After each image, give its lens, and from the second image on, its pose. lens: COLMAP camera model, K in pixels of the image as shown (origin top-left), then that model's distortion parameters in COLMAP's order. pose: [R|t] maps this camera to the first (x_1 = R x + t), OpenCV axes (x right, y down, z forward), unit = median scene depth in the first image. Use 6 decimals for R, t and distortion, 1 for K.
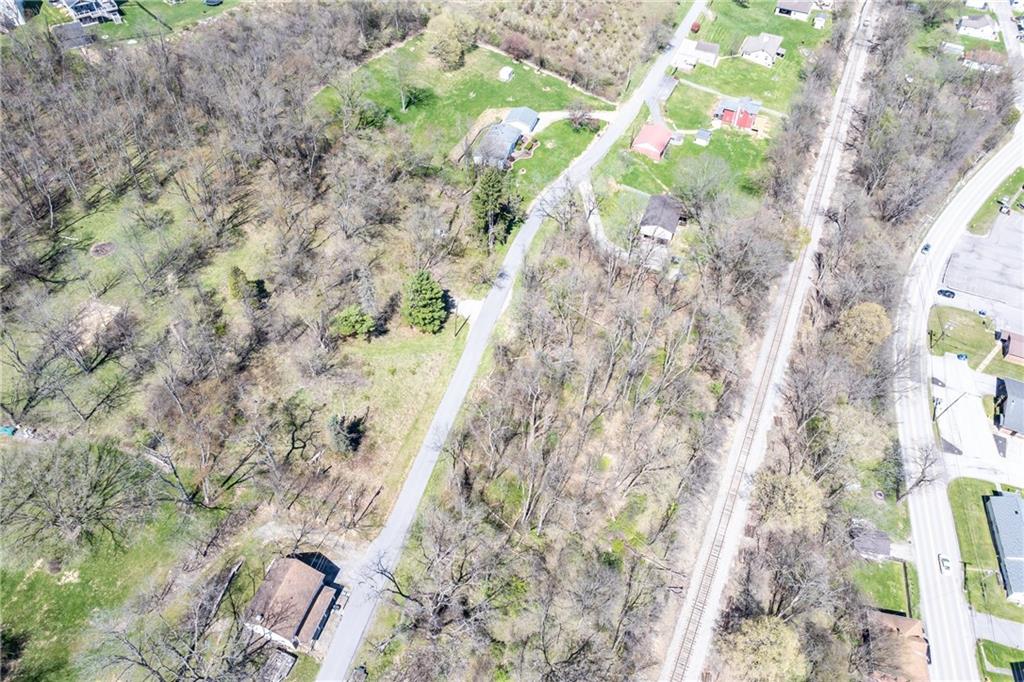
lens RADIAL K [[718.8, 0, 511.2], [0, 718.8, 342.4], [0, 0, 1]] dist [-0.046337, 0.019388]
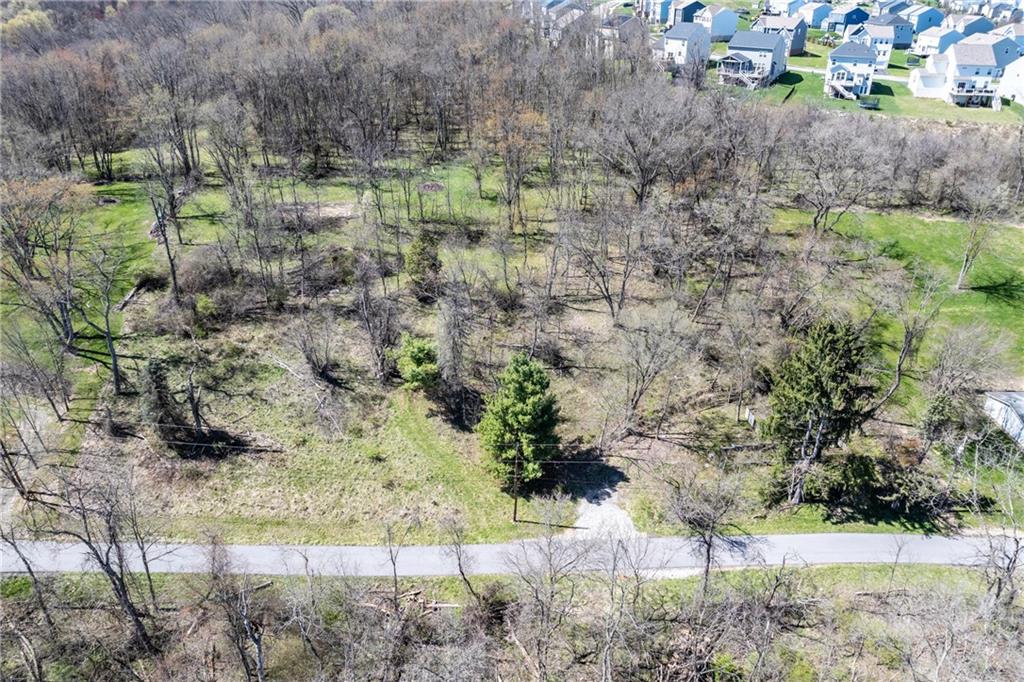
lens RADIAL K [[718.8, 0, 512.7], [0, 718.8, 340.9], [0, 0, 1]] dist [-0.046337, 0.019388]
pose [[0.330478, 0.425776, -0.842318, 0.288196], [-0.694114, 0.714371, 0.088770, -0.141666], [0.639524, 0.555328, 0.531620, 0.687419]]
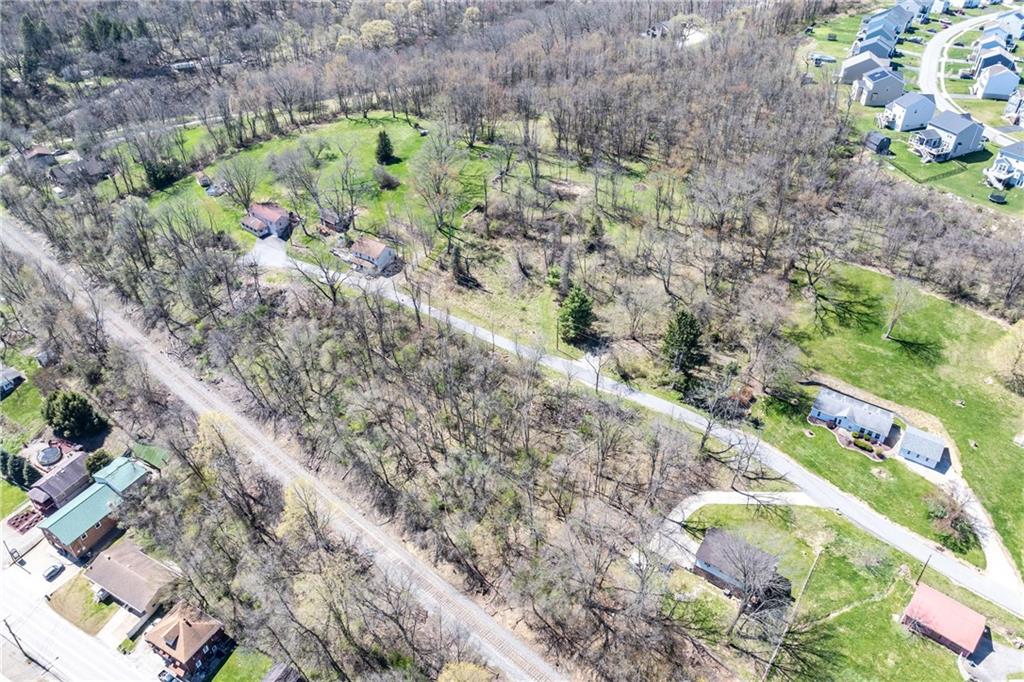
lens RADIAL K [[718.8, 0, 513.3], [0, 718.8, 342.6], [0, 0, 1]] dist [-0.046337, 0.019388]
pose [[-0.276173, 0.546118, -0.790875, 0.909059], [-0.718205, 0.429556, 0.547415, -0.633875], [0.638679, 0.719191, 0.273593, 0.631587]]
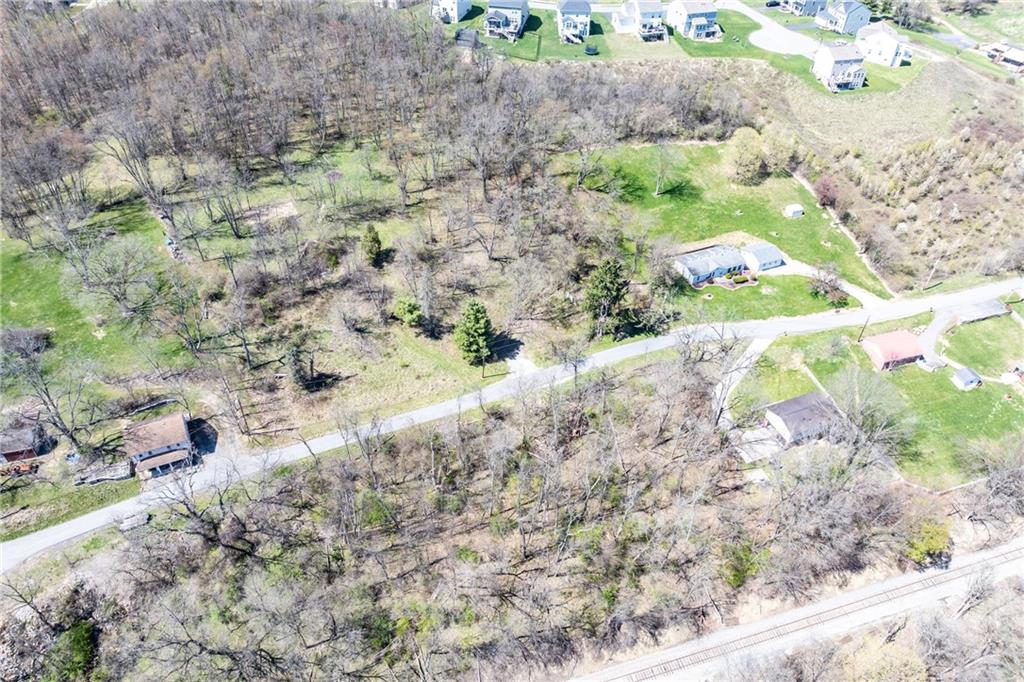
lens RADIAL K [[718.8, 0, 512.4], [0, 718.8, 339.8], [0, 0, 1]] dist [-0.046337, 0.019388]
pose [[0.666684, 0.490837, -0.560903, 0.510729], [-0.554291, 0.829609, 0.067153, -0.148744], [0.498291, 0.266133, 0.825154, 0.164904]]
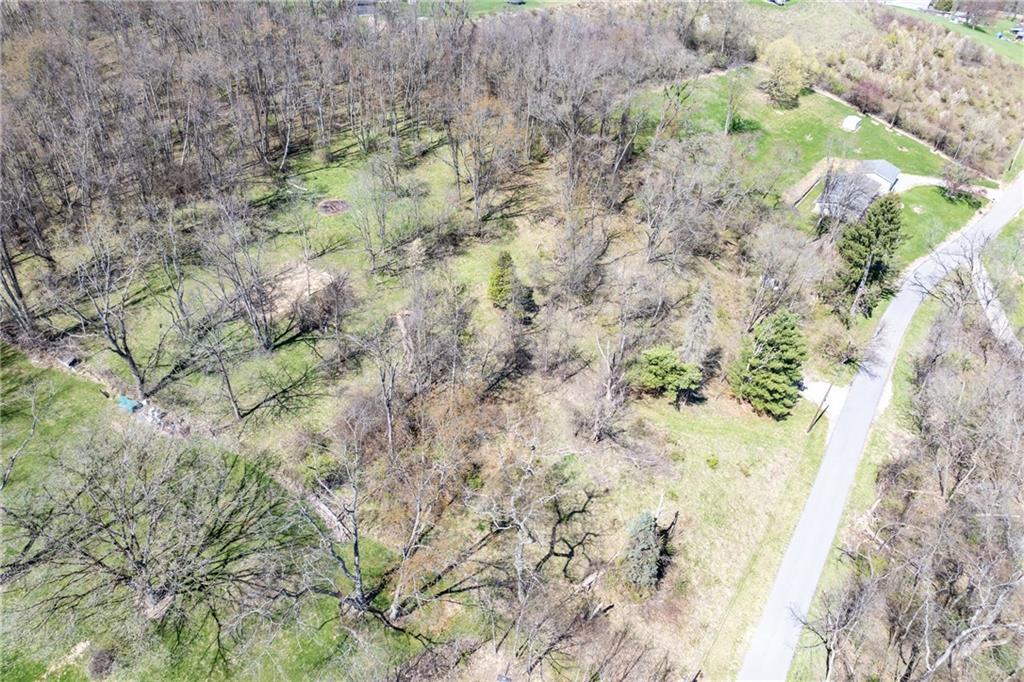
lens RADIAL K [[718.8, 0, 513.7], [0, 718.8, 302.5], [0, 0, 1]] dist [-0.046337, 0.019388]
pose [[0.951301, 0.181123, -0.249442, -0.190894], [-0.231055, 0.954598, -0.188033, 0.060593], [0.204060, 0.236510, 0.949959, 0.347454]]
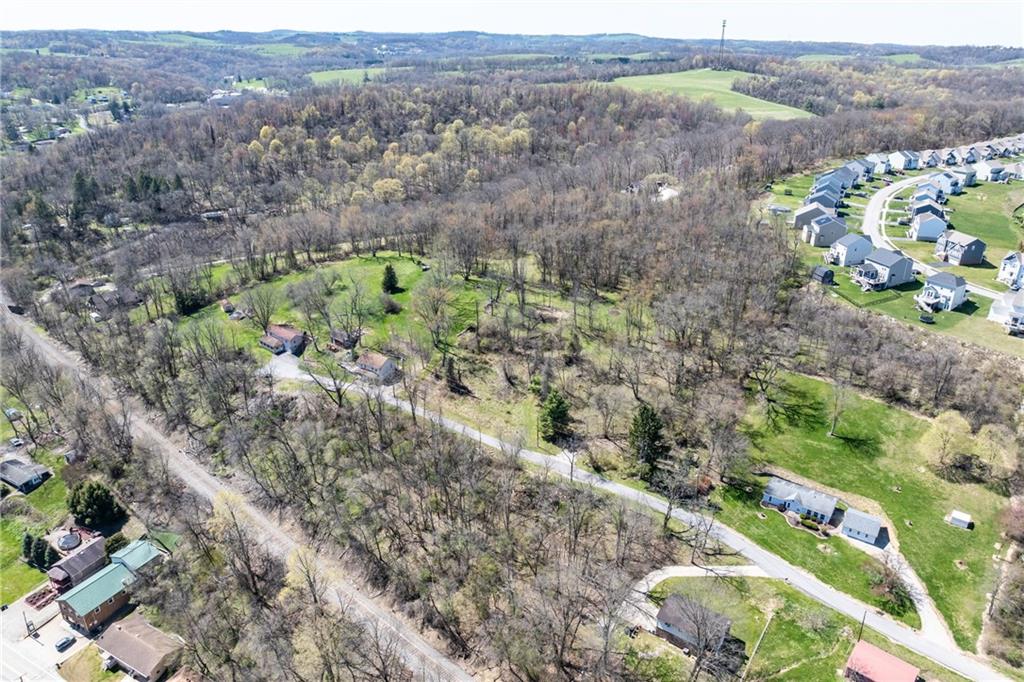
lens RADIAL K [[718.8, 0, 511.4], [0, 718.8, 339.3], [0, 0, 1]] dist [-0.046337, 0.019388]
pose [[-0.281406, 0.362977, -0.888290, 1.080549], [-0.720177, 0.531872, 0.445485, -0.693554], [0.634157, 0.765088, 0.111736, 0.683027]]
